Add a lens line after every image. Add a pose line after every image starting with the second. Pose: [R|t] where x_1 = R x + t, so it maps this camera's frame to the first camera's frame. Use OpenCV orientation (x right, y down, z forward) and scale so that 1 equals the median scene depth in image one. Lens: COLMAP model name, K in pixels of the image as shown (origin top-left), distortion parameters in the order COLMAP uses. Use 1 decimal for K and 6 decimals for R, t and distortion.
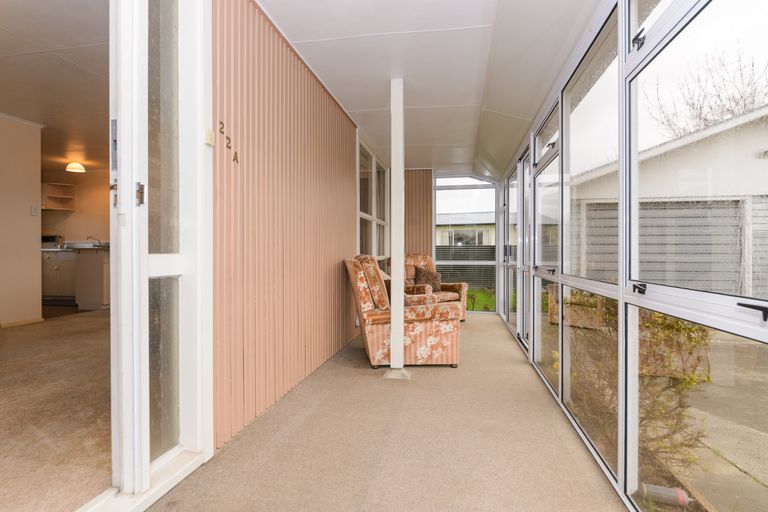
lens RADIAL K [[387.8, 0, 384.0], [0, 387.8, 256.0], [0, 0, 1]] dist [-0.015342, 0.000475]
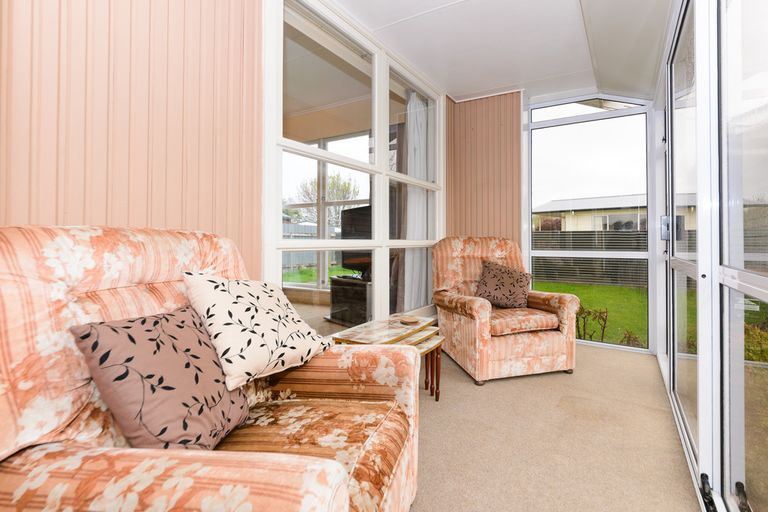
lens RADIAL K [[401.7, 0, 385.9], [0, 401.7, 238.1], [0, 0, 1]] dist [-0.004118, -0.000646]
pose [[0.947657, -0.000122, -0.319291, 0.133518], [-0.004438, 0.999898, -0.013555, 0.004116], [0.319260, 0.014262, 0.947560, 0.394513]]
